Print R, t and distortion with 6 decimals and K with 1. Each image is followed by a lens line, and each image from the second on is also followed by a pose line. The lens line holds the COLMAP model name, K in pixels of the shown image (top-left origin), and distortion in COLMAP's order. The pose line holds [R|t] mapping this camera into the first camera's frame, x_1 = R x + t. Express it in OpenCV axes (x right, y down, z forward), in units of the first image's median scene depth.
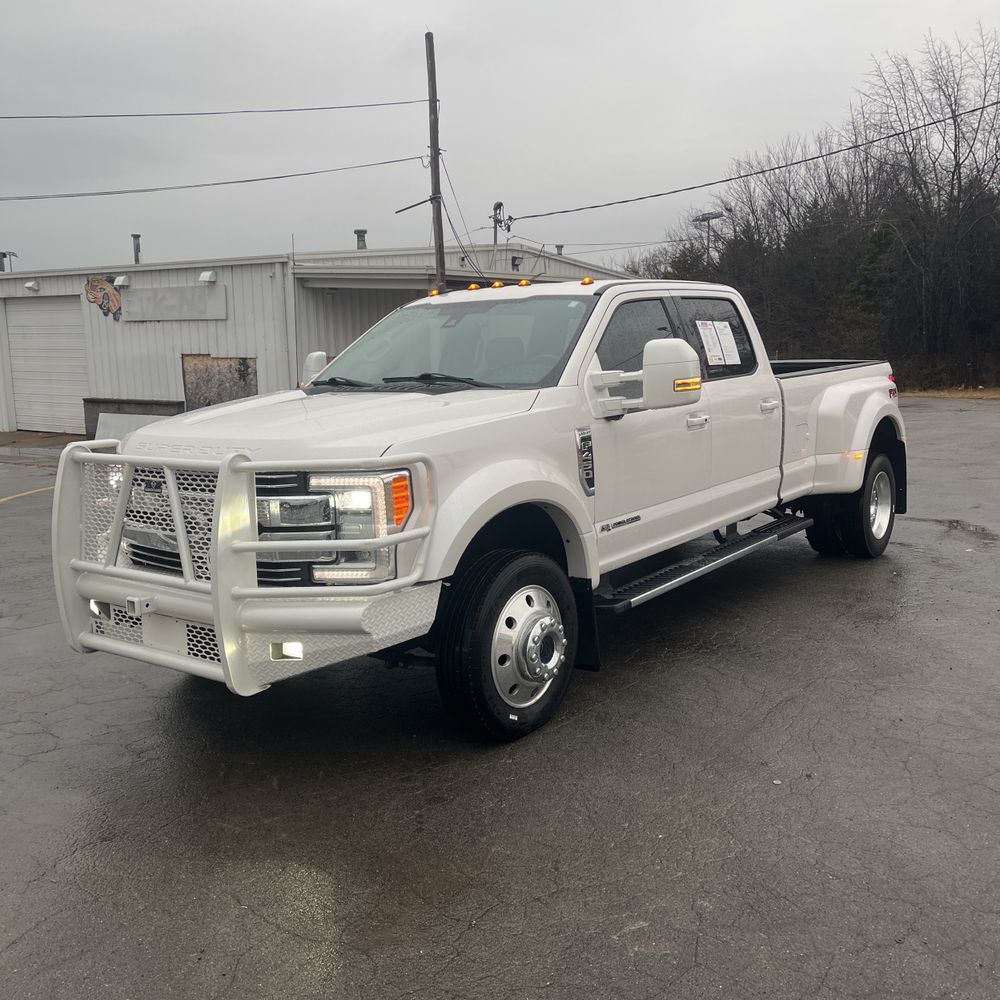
lens RADIAL K [[1011.3, 0, 496.7], [0, 1011.3, 506.7], [0, 0, 1]] dist [0.036717, -0.005318]
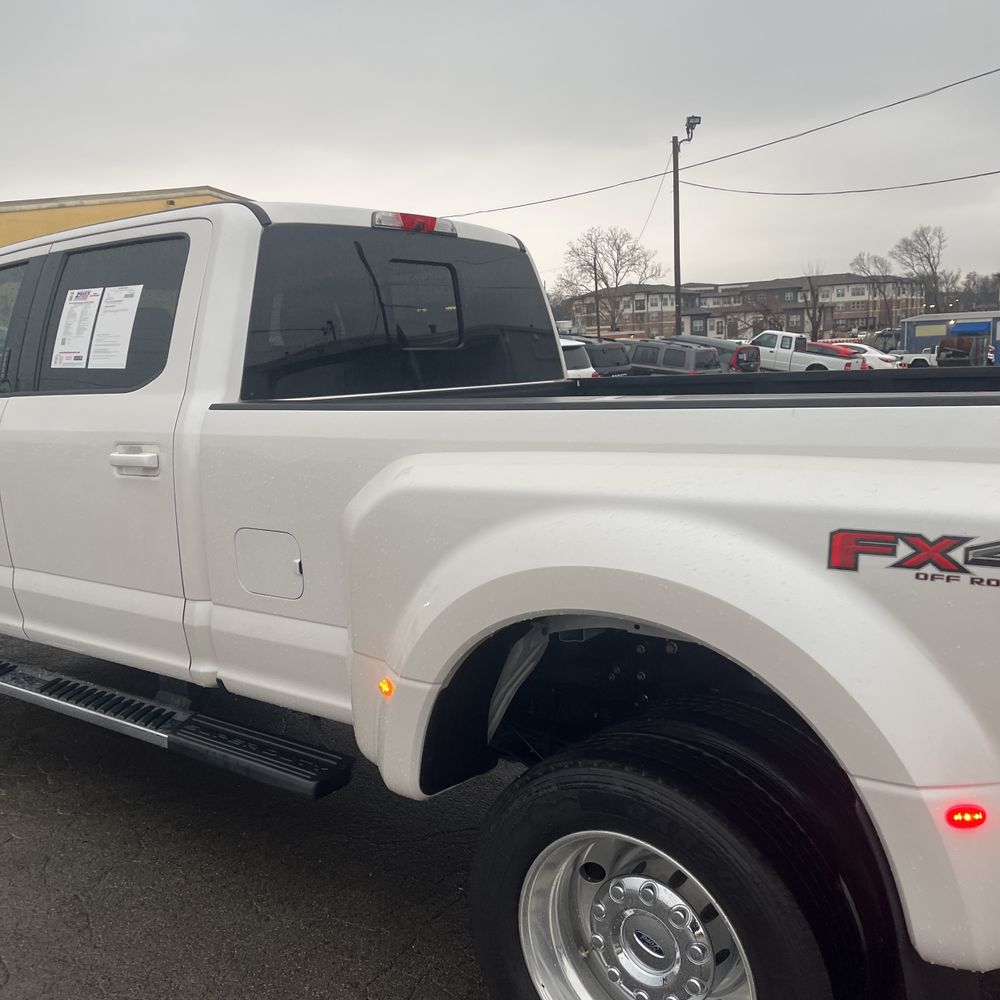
lens RADIAL K [[1011.3, 0, 496.7], [0, 1011.3, 506.7], [0, 0, 1]] dist [0.036717, -0.005318]
pose [[-0.004088, 0.185251, -0.982683, 0.753249], [-0.124460, 0.974956, 0.184312, -0.190772], [0.992216, 0.123058, 0.019071, 1.184468]]
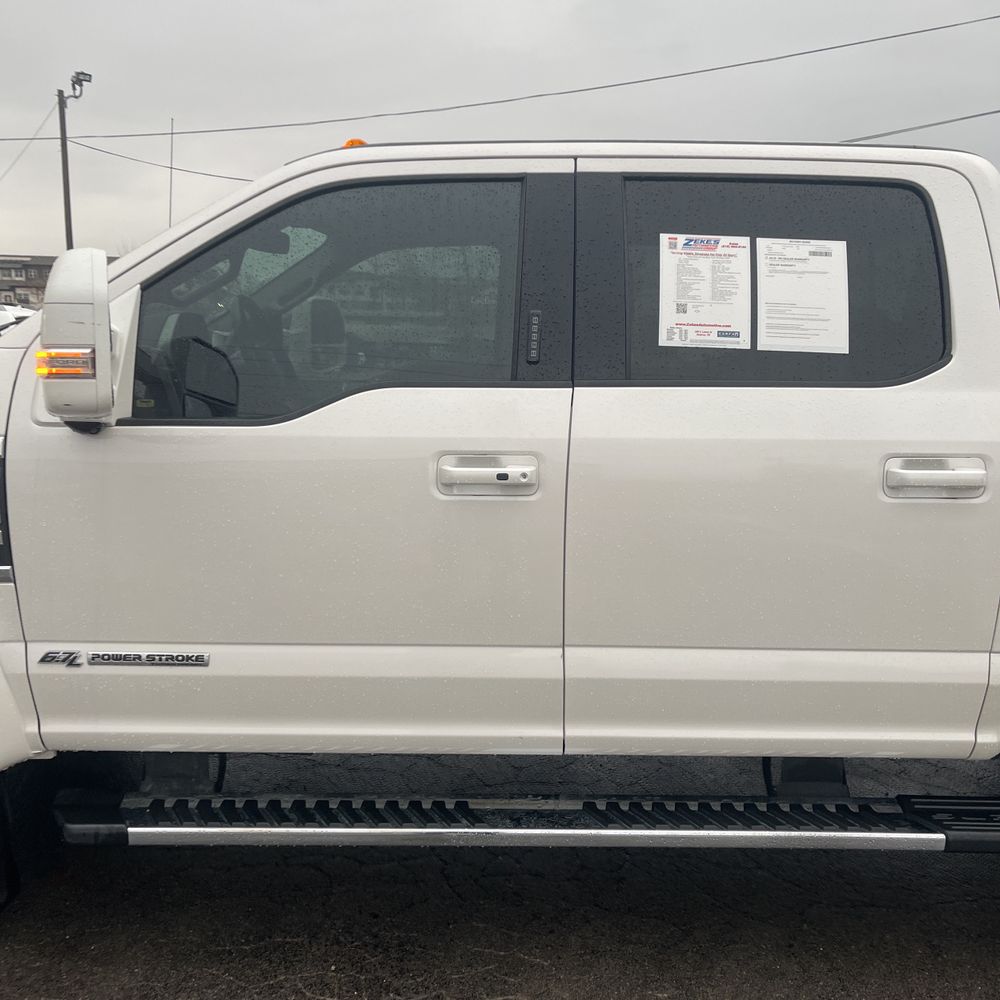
lens RADIAL K [[1017.7, 0, 481.9], [0, 1017.7, 496.7], [0, 0, 1]] dist [0.015903, -0.007828]
pose [[0.613251, 0.173719, -0.770548, 0.456355], [-0.166850, 0.981993, 0.088599, -0.100255], [0.772065, 0.074233, 0.631194, 0.664024]]
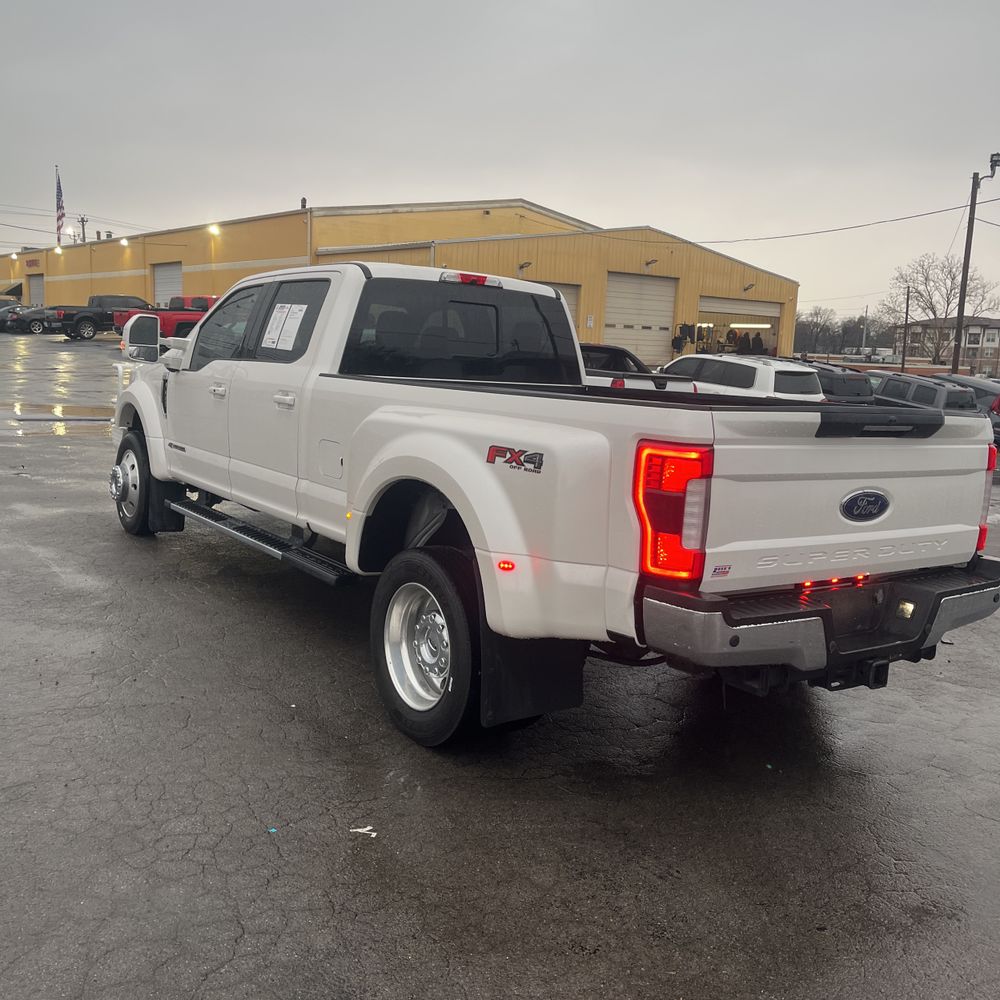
lens RADIAL K [[1013.7, 0, 501.4], [0, 1013.7, 498.5], [0, 0, 1]] dist [0.060417, -0.079936]
pose [[-0.300305, 0.148470, -0.942217, 1.070251], [-0.200334, 0.955961, 0.214486, -0.248532], [0.932568, 0.253169, -0.257337, 1.448717]]
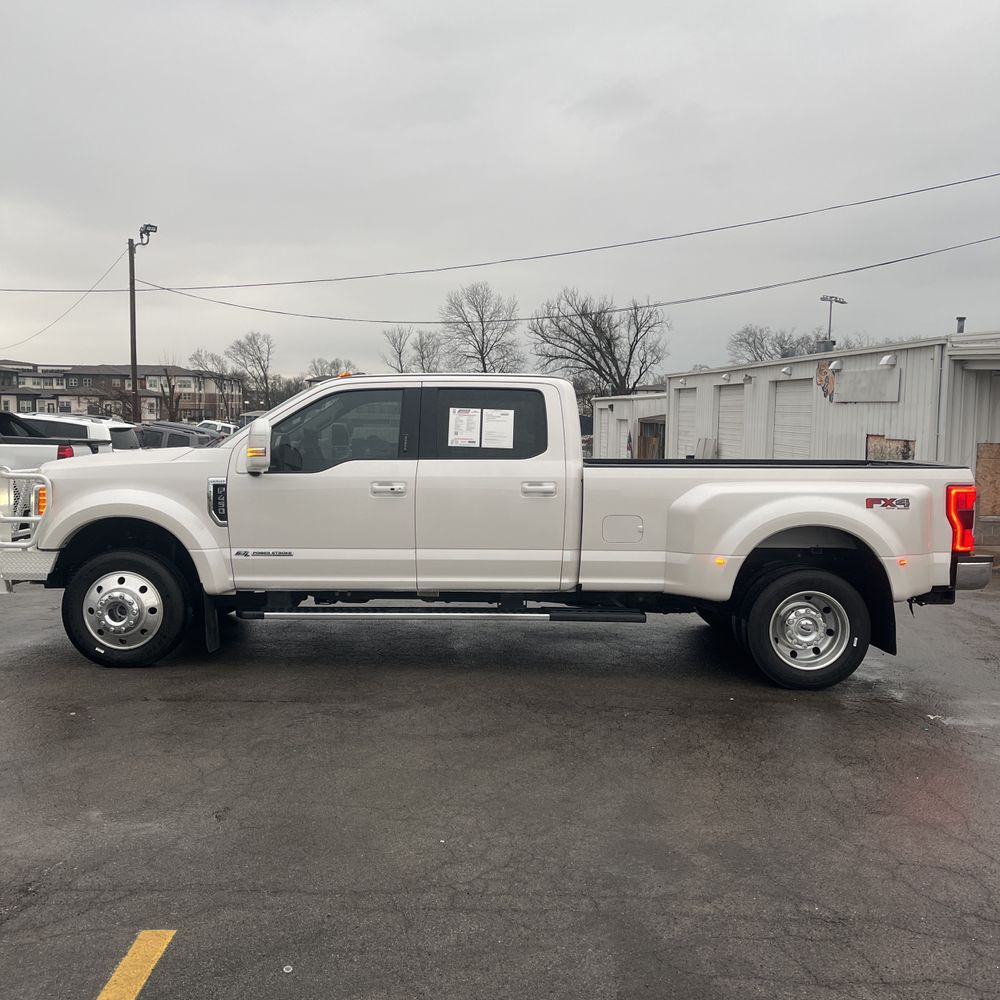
lens RADIAL K [[1013.7, 0, 501.4], [0, 1013.7, 498.5], [0, 0, 1]] dist [0.060417, -0.079936]
pose [[0.608219, 0.094342, -0.788143, 1.101763], [-0.160699, 0.986986, -0.005870, -0.079163], [0.777332, 0.130224, 0.615465, 0.324406]]
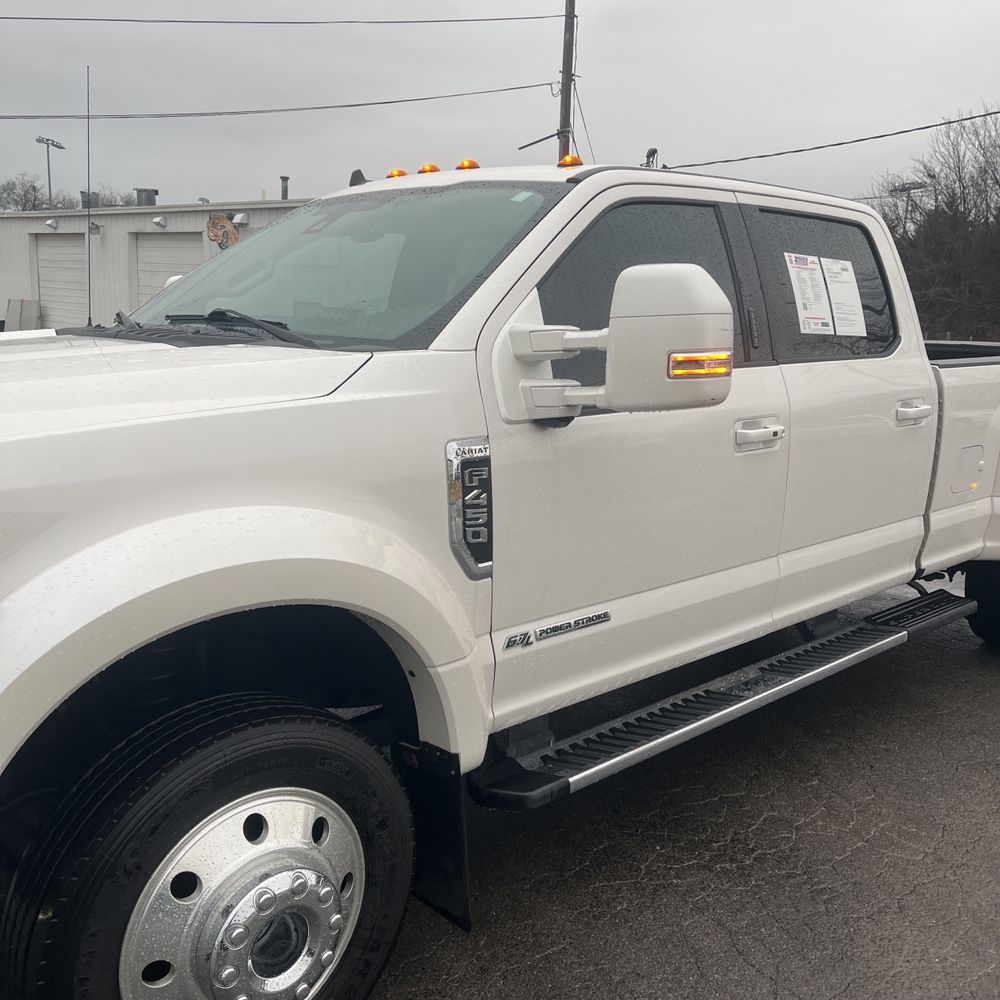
lens RADIAL K [[1011.3, 0, 496.7], [0, 1011.3, 506.7], [0, 0, 1]] dist [0.036717, -0.005318]
pose [[0.984179, 0.089079, -0.153156, 0.131517], [-0.084101, 0.995706, 0.038693, -0.049674], [0.155945, -0.025200, 0.987444, 0.397222]]
